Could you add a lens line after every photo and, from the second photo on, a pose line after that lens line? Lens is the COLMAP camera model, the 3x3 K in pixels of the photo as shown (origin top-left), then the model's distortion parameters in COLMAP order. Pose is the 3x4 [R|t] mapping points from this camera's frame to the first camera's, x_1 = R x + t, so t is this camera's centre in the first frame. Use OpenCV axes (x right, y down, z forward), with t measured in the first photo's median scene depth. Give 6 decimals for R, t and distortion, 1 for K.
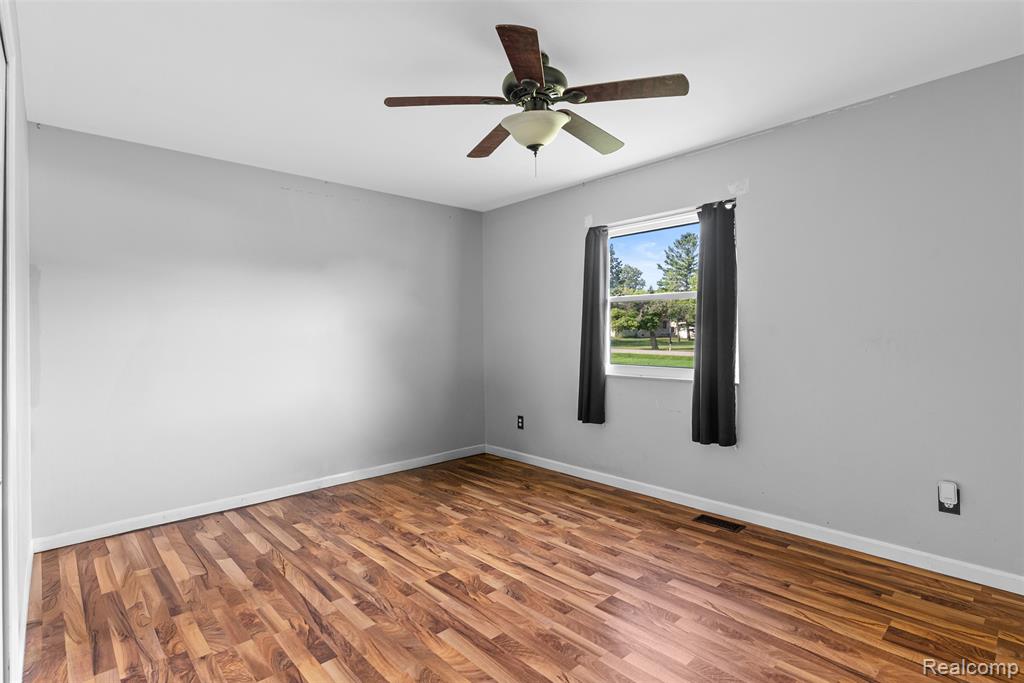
lens RADIAL K [[495.8, 0, 513.8], [0, 495.8, 339.4], [0, 0, 1]] dist [0.001005, -0.001502]
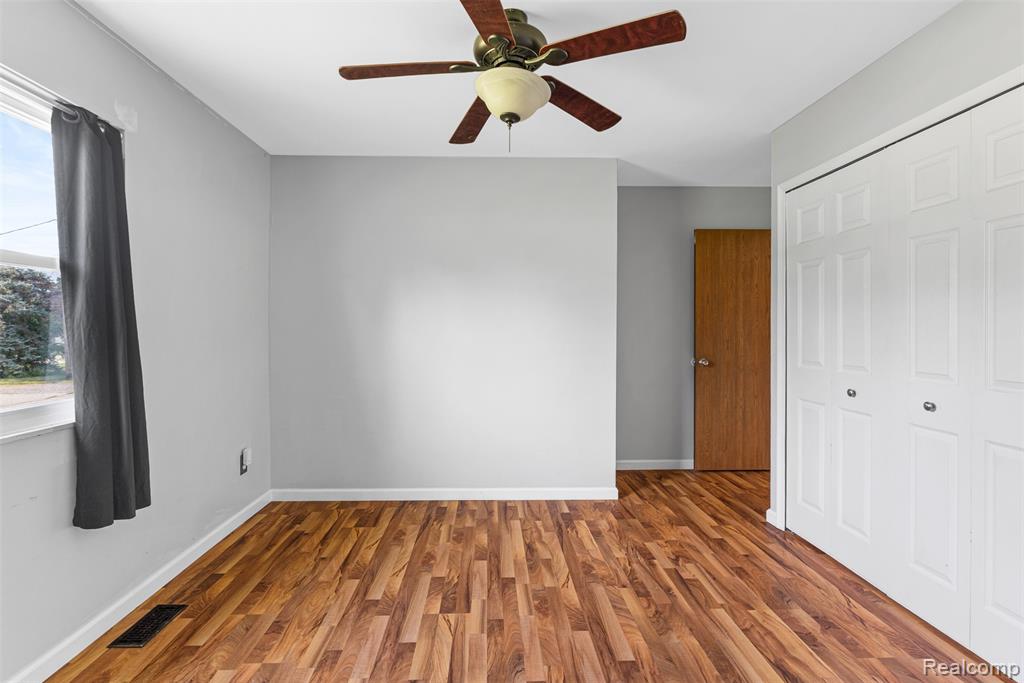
lens RADIAL K [[495.8, 0, 517.2], [0, 495.8, 343.6], [0, 0, 1]] dist [0.001005, -0.001502]
pose [[-0.770648, -0.006286, 0.637230, -0.549111], [0.019954, 0.999223, 0.033990, -0.012204], [-0.636949, 0.038910, -0.769923, 1.771302]]
